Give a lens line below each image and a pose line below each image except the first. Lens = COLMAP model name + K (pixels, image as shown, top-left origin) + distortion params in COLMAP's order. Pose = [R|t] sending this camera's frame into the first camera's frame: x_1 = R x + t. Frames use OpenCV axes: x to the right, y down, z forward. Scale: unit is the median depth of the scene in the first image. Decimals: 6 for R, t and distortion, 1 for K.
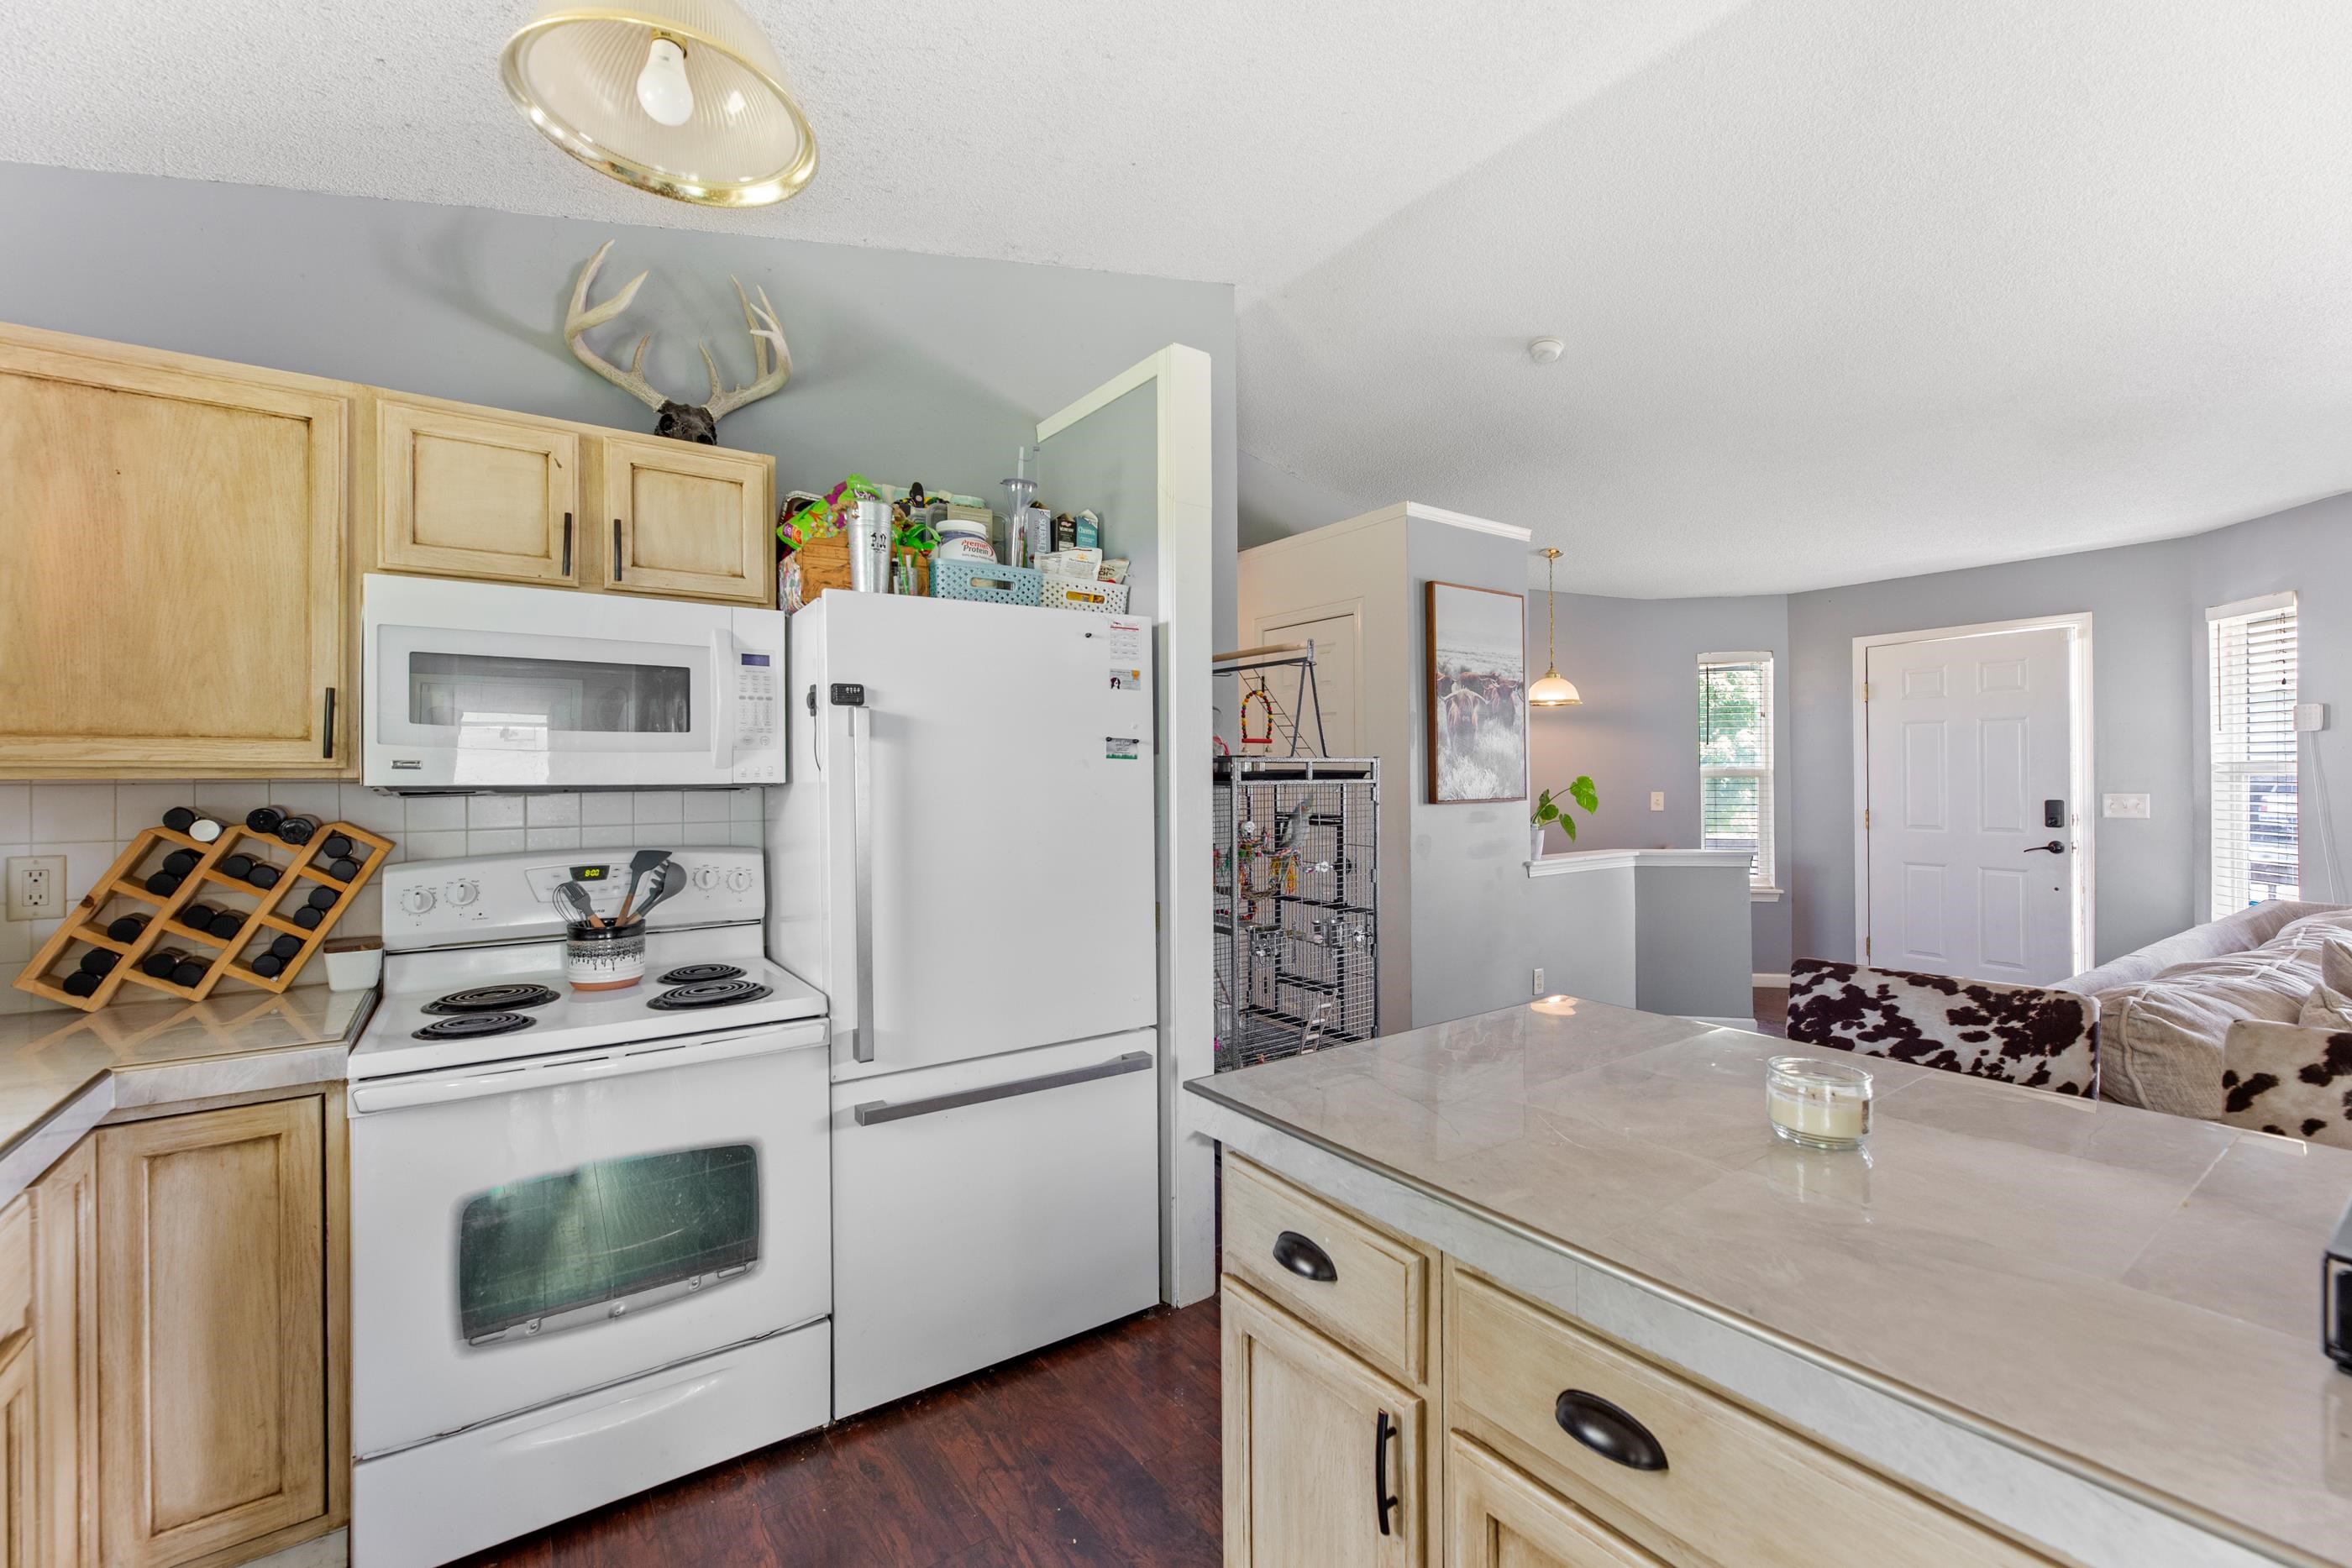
lens RADIAL K [[978.7, 0, 1174.7], [0, 978.7, 774.6], [0, 0, 1]] dist [0.000145, 0.000174]
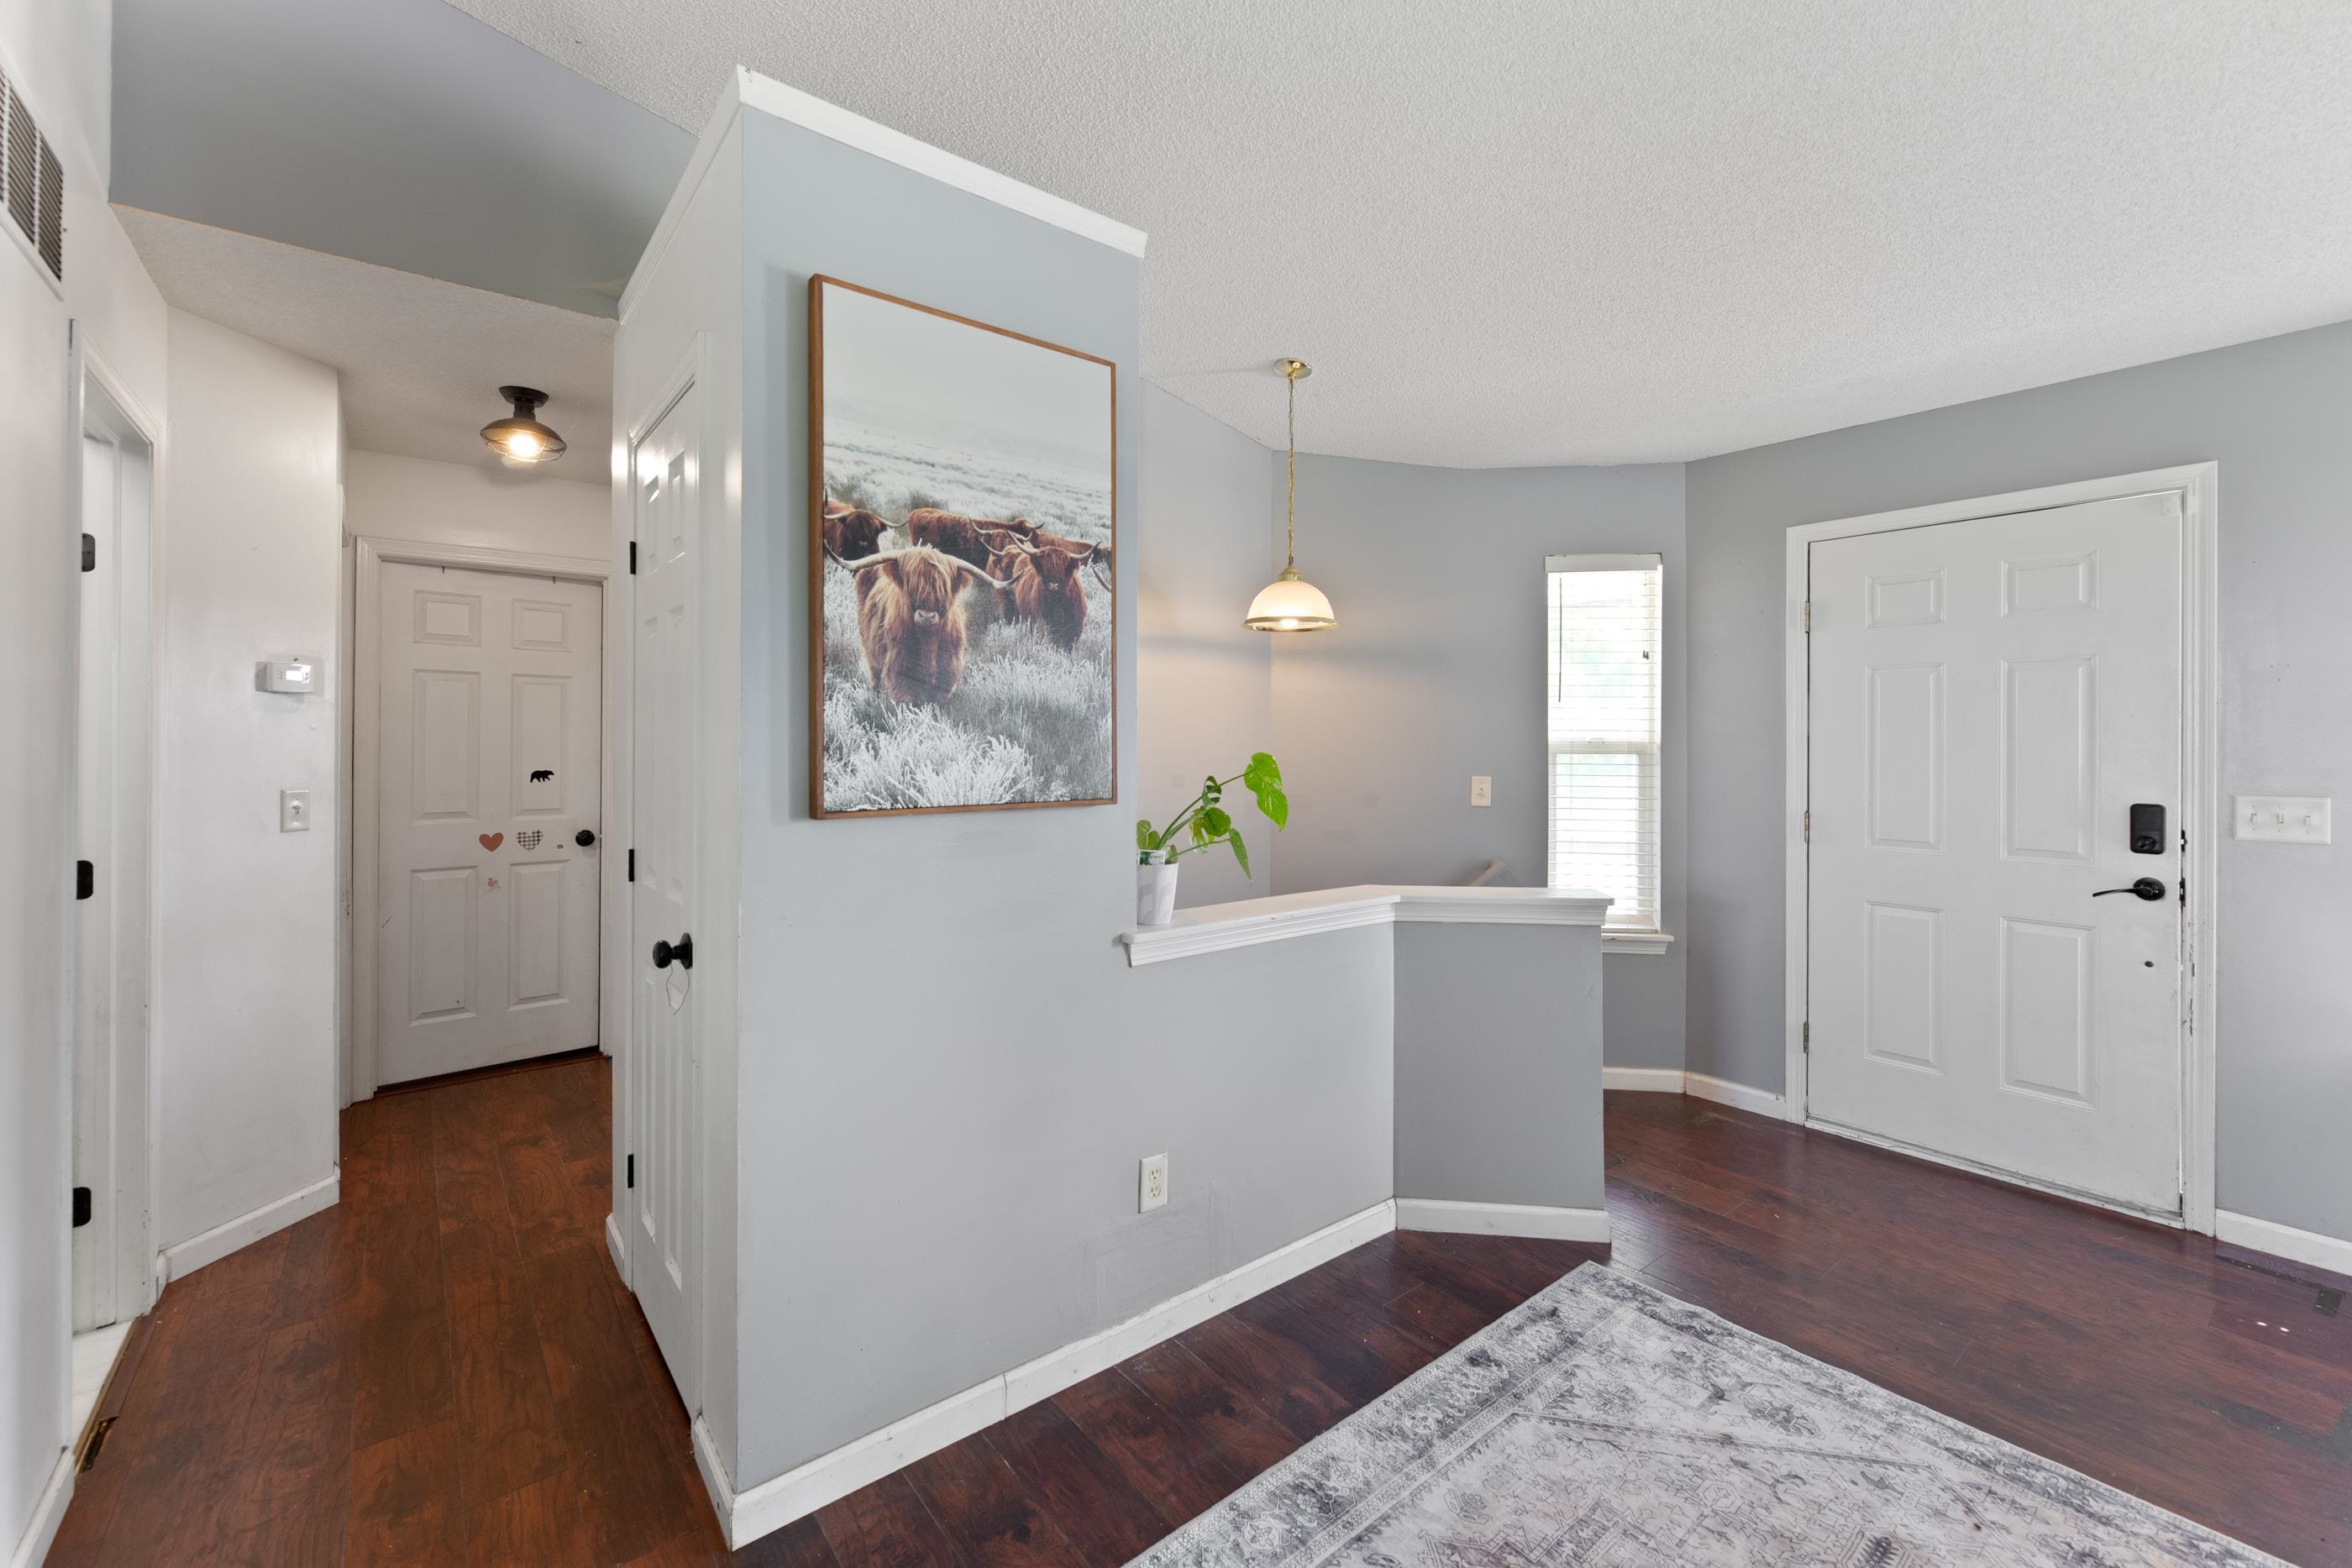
lens RADIAL K [[978.7, 0, 1134.6], [0, 978.7, 742.3], [0, 0, 1]] dist [0.000145, 0.000174]
pose [[0.999314, 0.011478, 0.035204, 0.756764], [-0.011592, 0.999928, 0.003038, -0.010280], [-0.035167, -0.003444, 0.999376, 1.153334]]
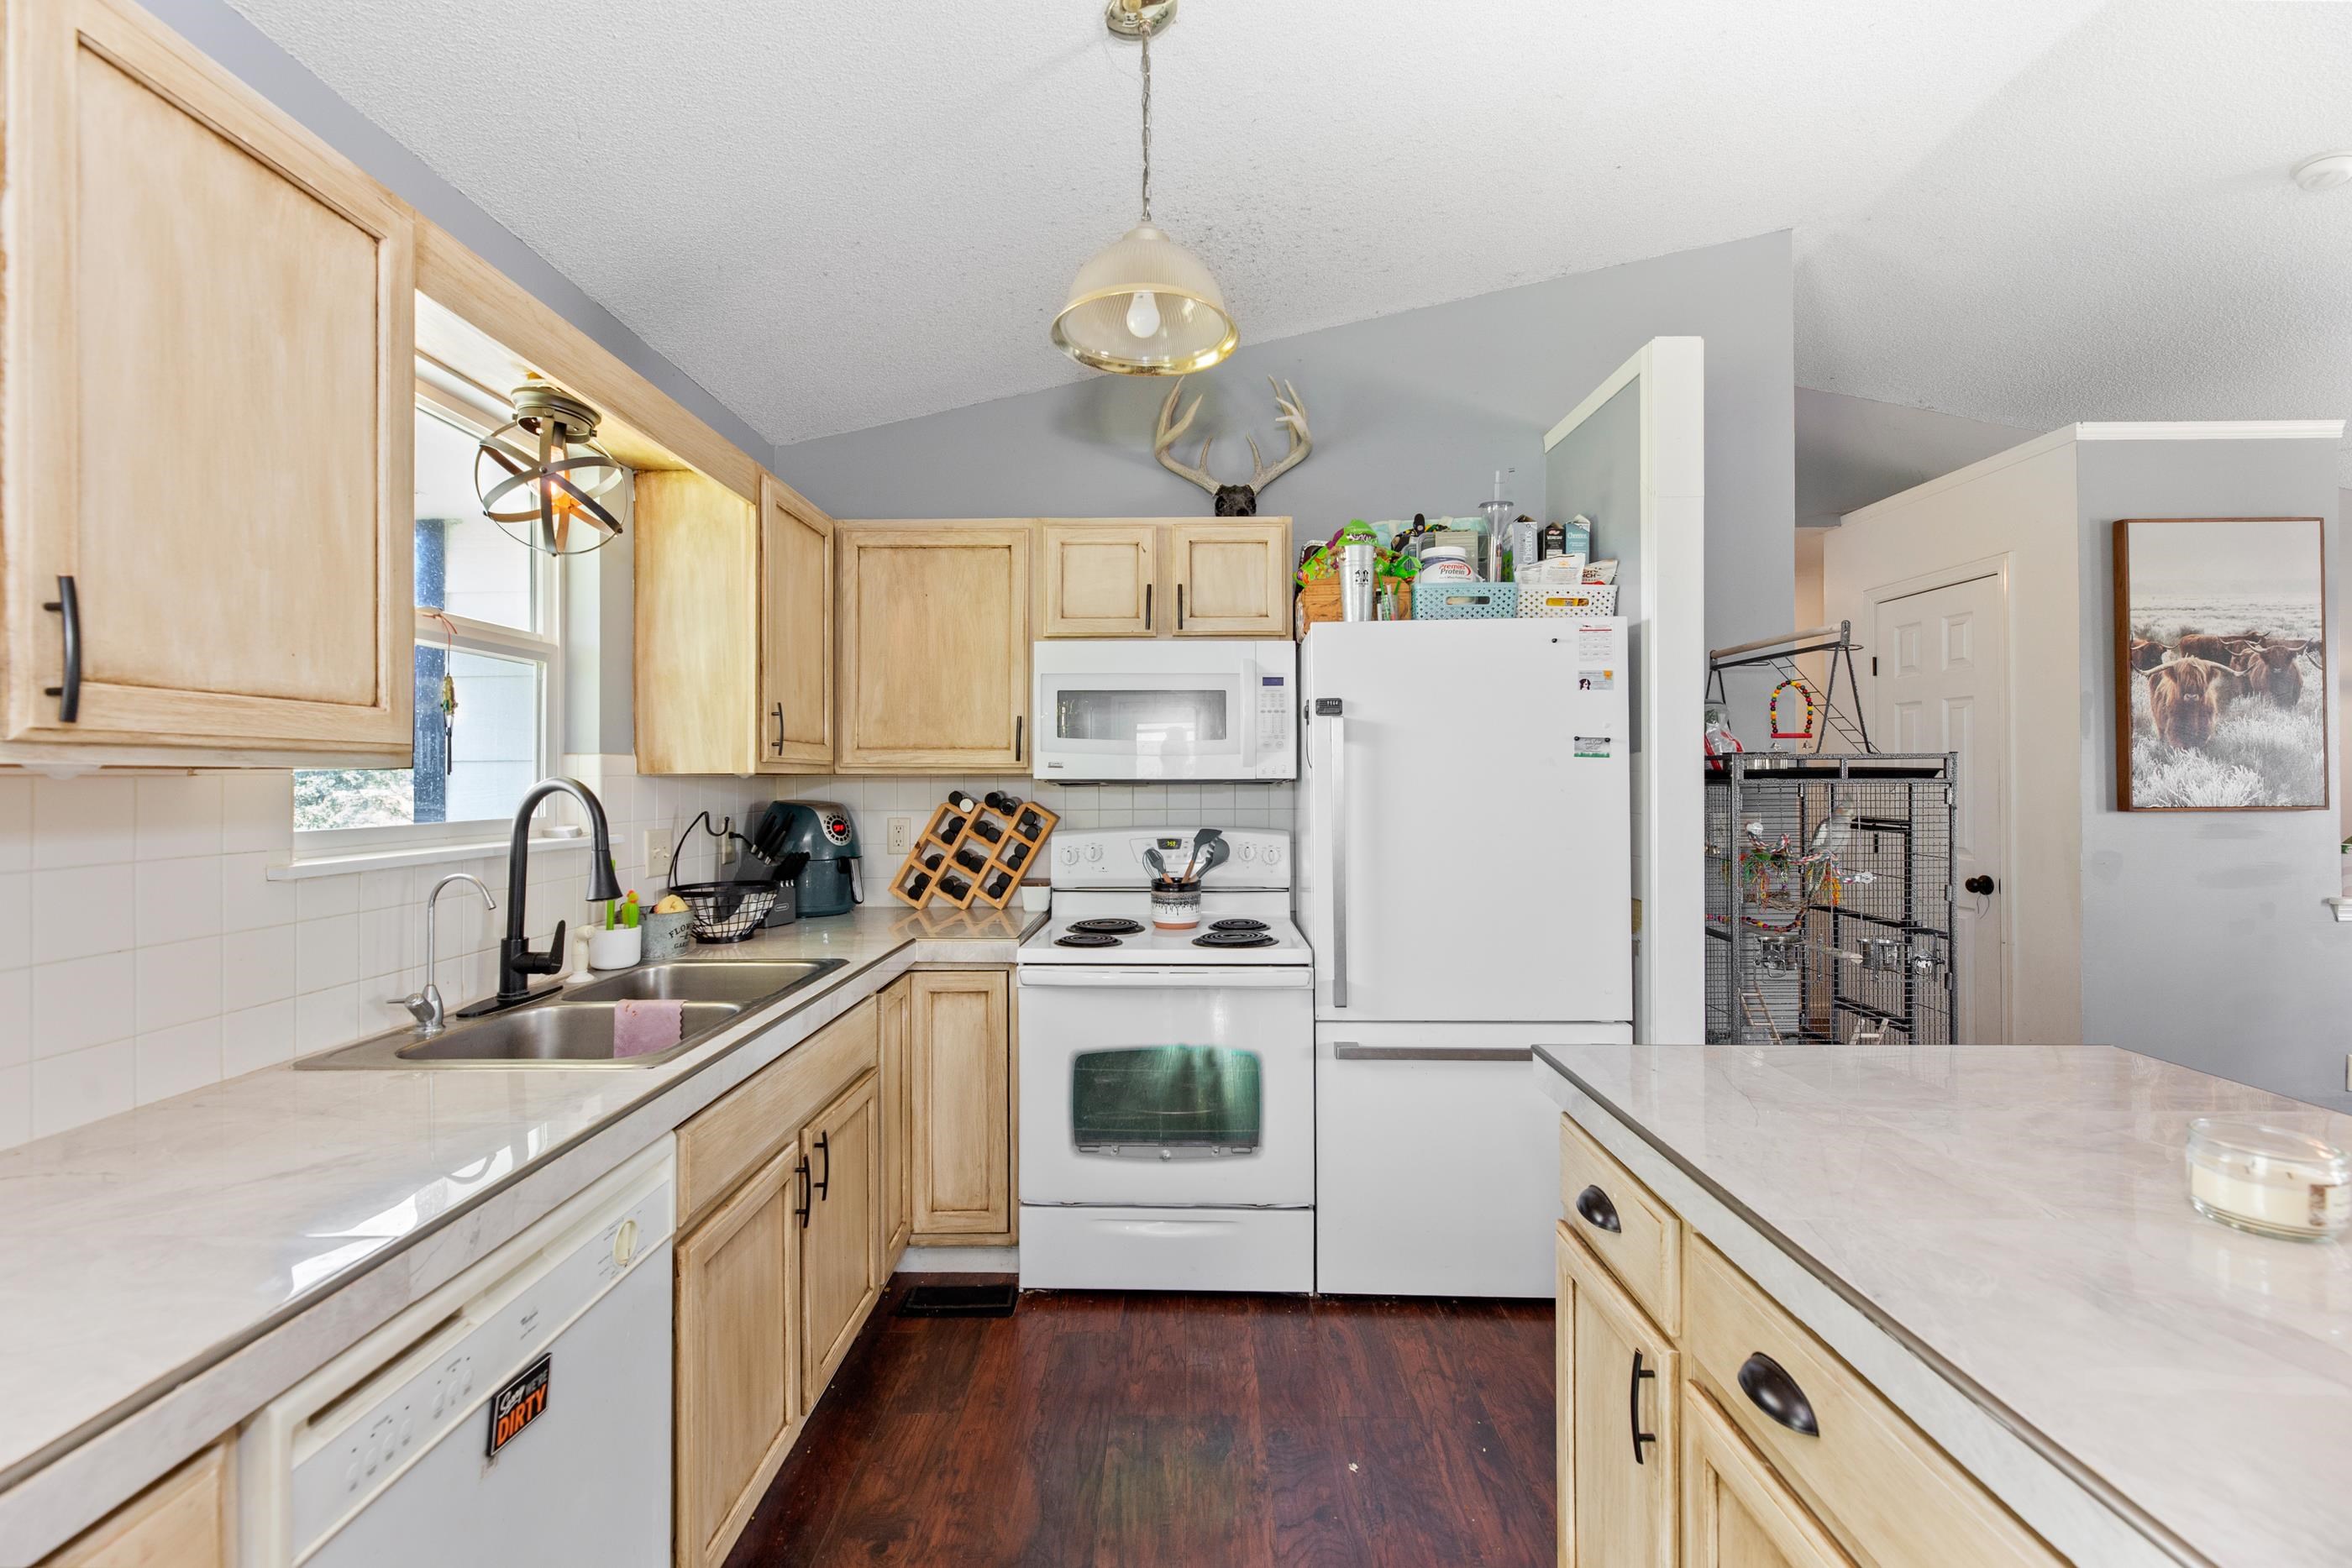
lens RADIAL K [[978.7, 0, 1179.7], [0, 978.7, 771.9], [0, 0, 1]] dist [0.000145, 0.000174]
pose [[0.809495, 0.001885, -0.587124, 0.228384], [-0.001509, 0.999998, 0.001129, -0.001314], [0.587125, -0.000028, 0.809496, -0.101265]]
